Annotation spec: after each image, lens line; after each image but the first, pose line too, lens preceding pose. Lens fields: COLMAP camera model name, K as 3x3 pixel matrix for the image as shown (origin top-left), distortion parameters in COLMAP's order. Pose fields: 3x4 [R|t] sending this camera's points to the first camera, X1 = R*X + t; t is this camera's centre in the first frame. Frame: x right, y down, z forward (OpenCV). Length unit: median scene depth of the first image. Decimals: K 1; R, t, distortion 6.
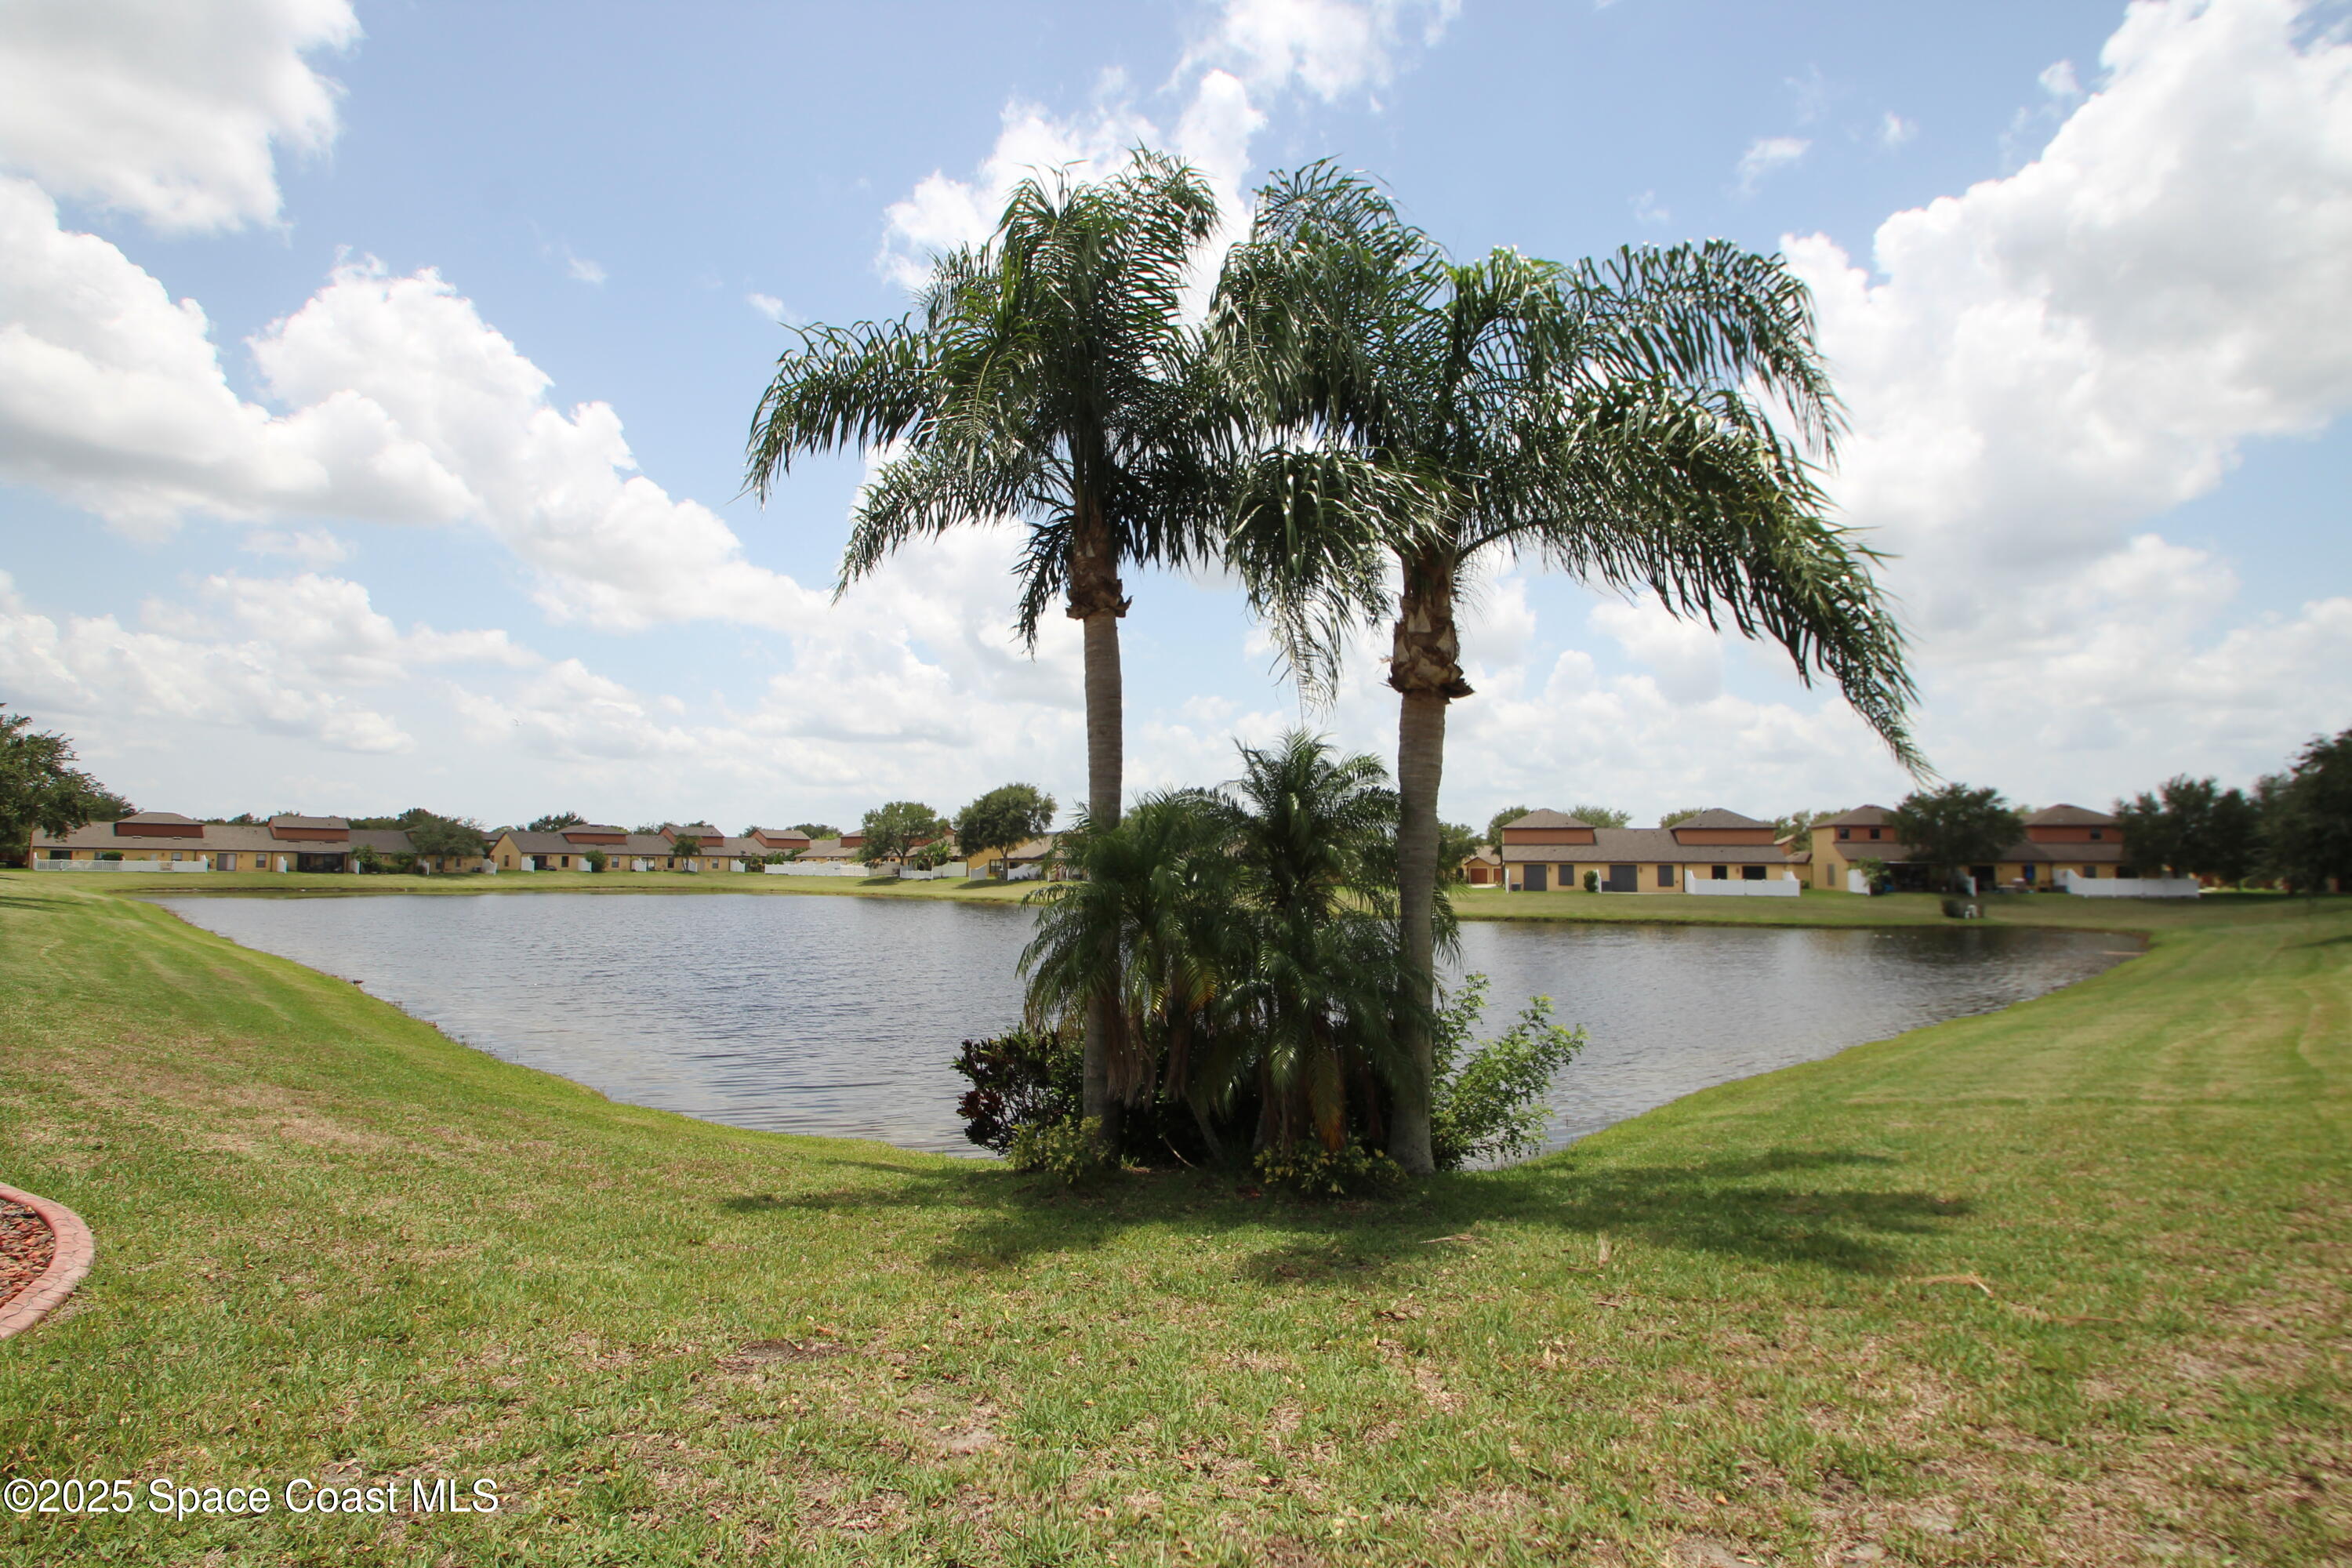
lens RADIAL K [[1174.6, 0, 1210.4], [0, 1174.6, 777.4], [0, 0, 1]] dist [0.000869, -0.013096]
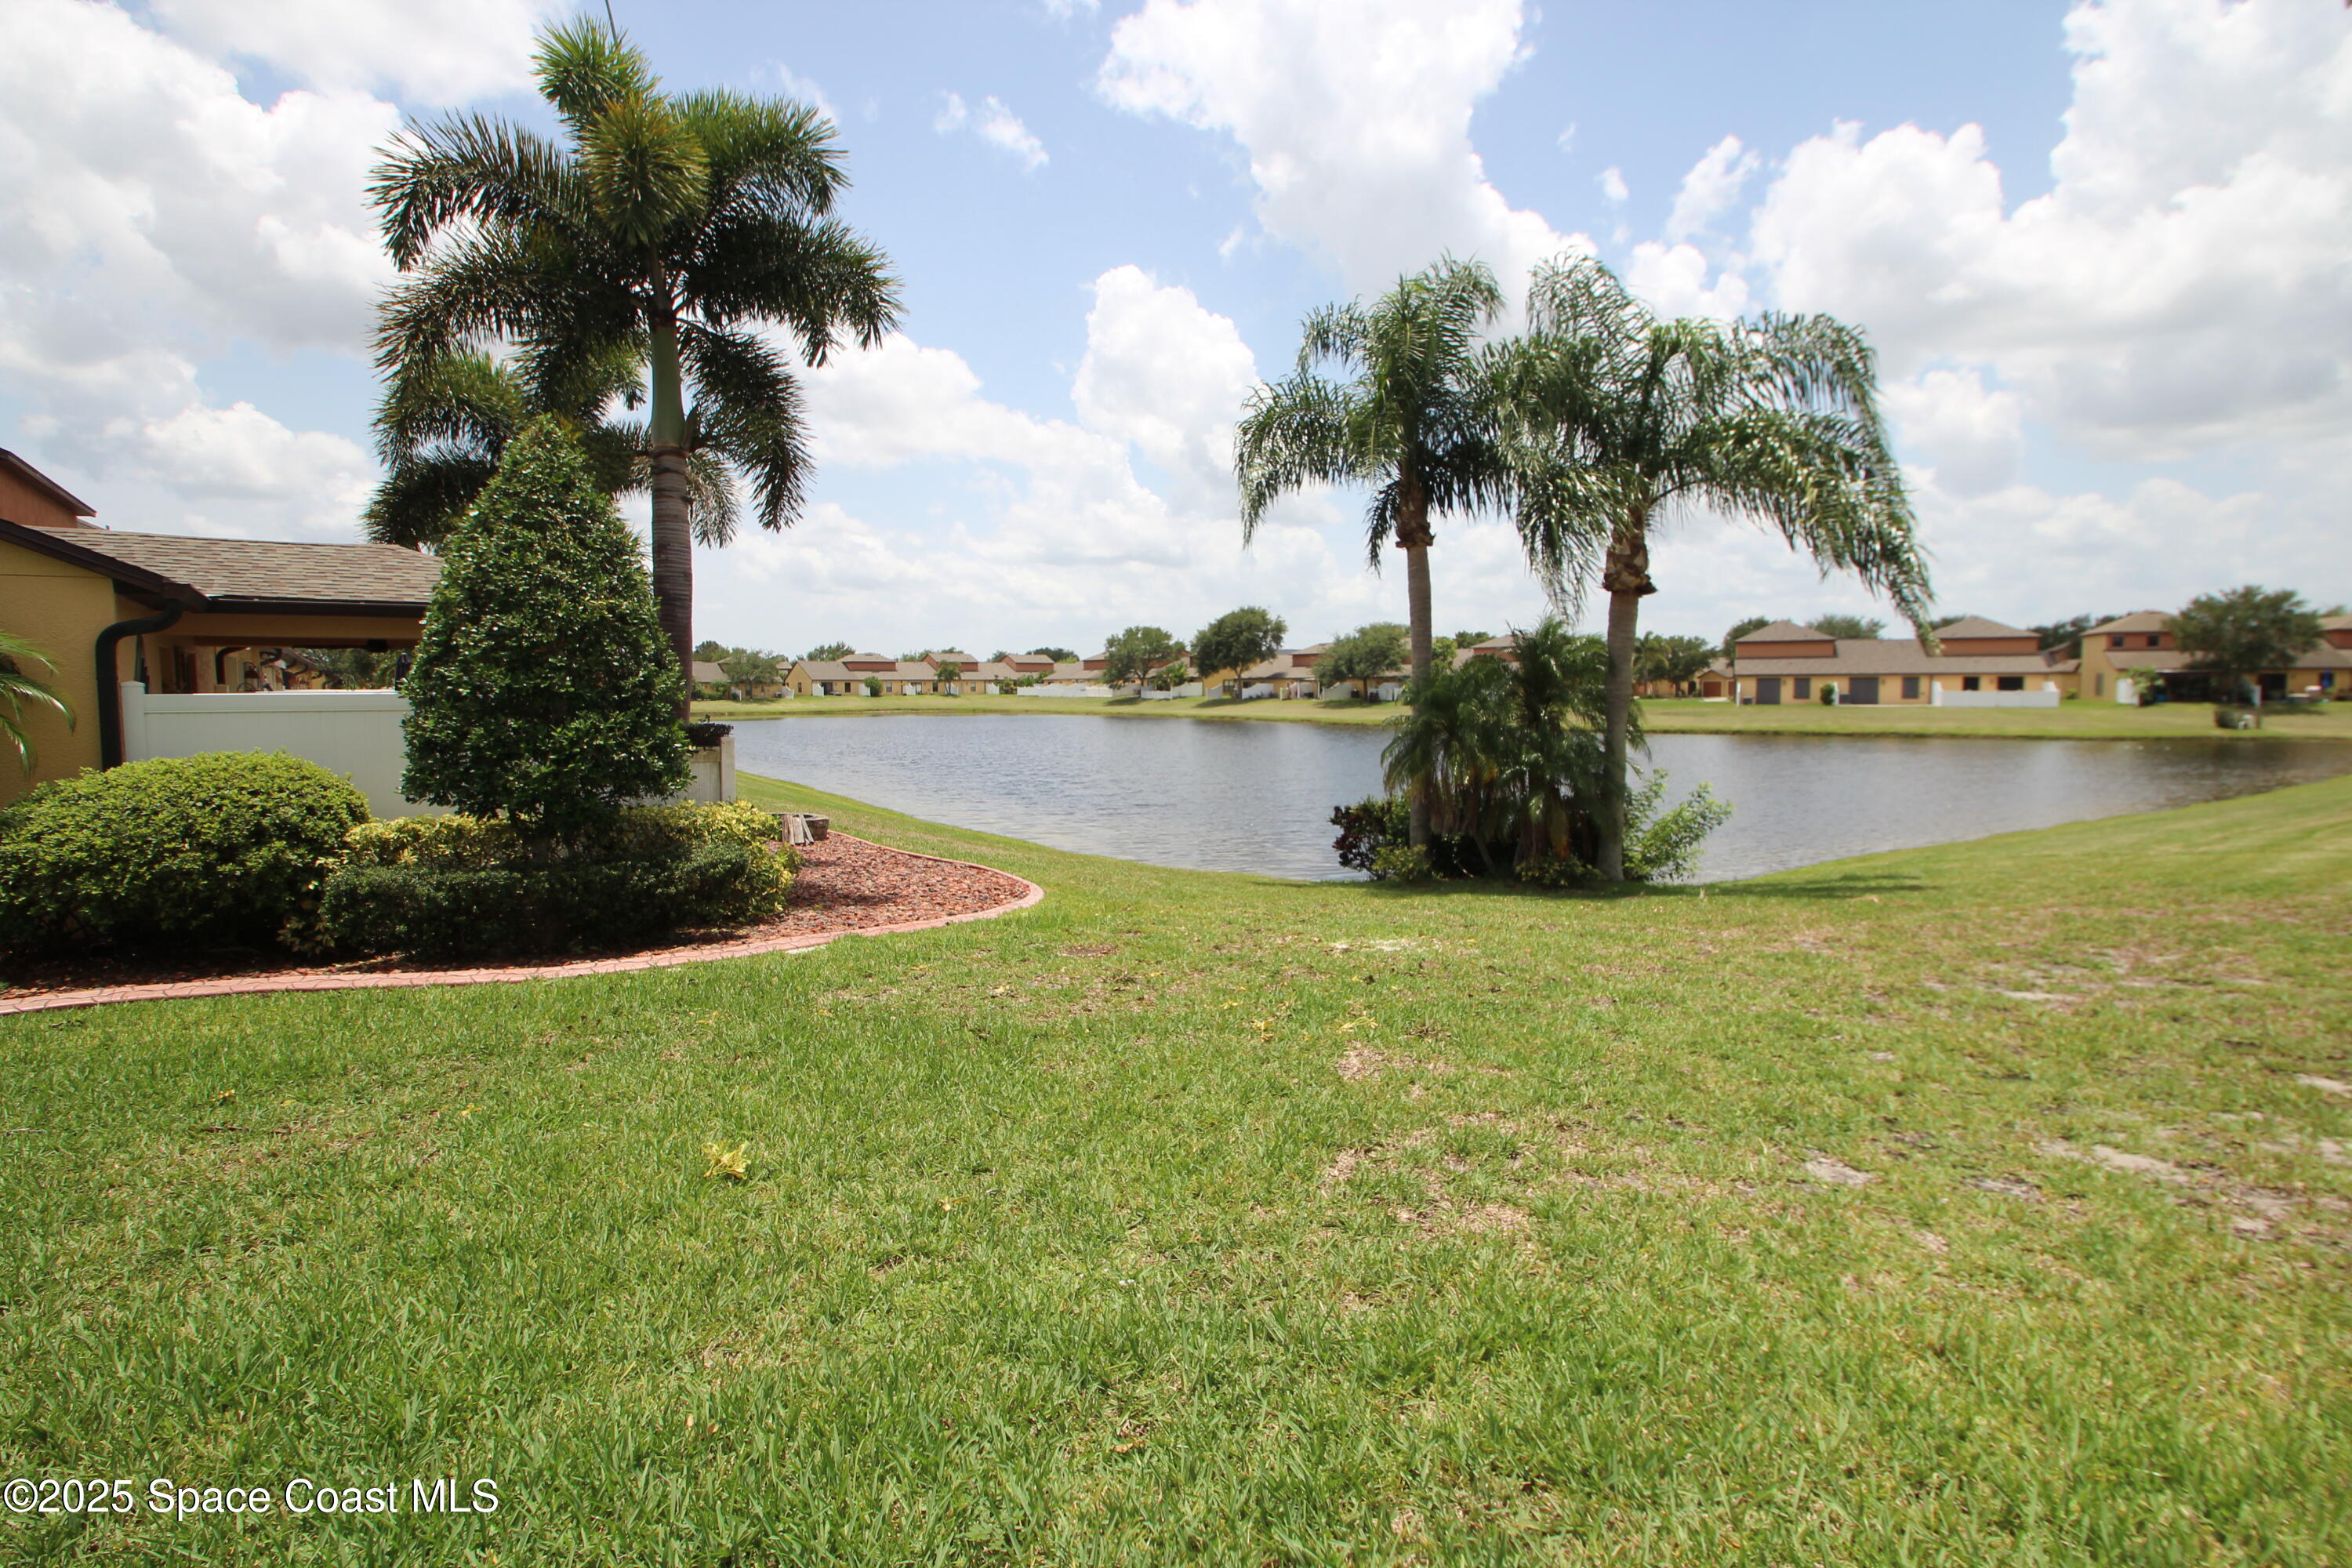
lens RADIAL K [[1174.6, 0, 1210.4], [0, 1174.6, 777.4], [0, 0, 1]] dist [0.000869, -0.013096]
pose [[0.982744, 0.000385, -0.184969, -0.073057], [0.028324, 0.987891, 0.152544, -0.077425], [0.182788, -0.155151, 0.970833, -0.654759]]
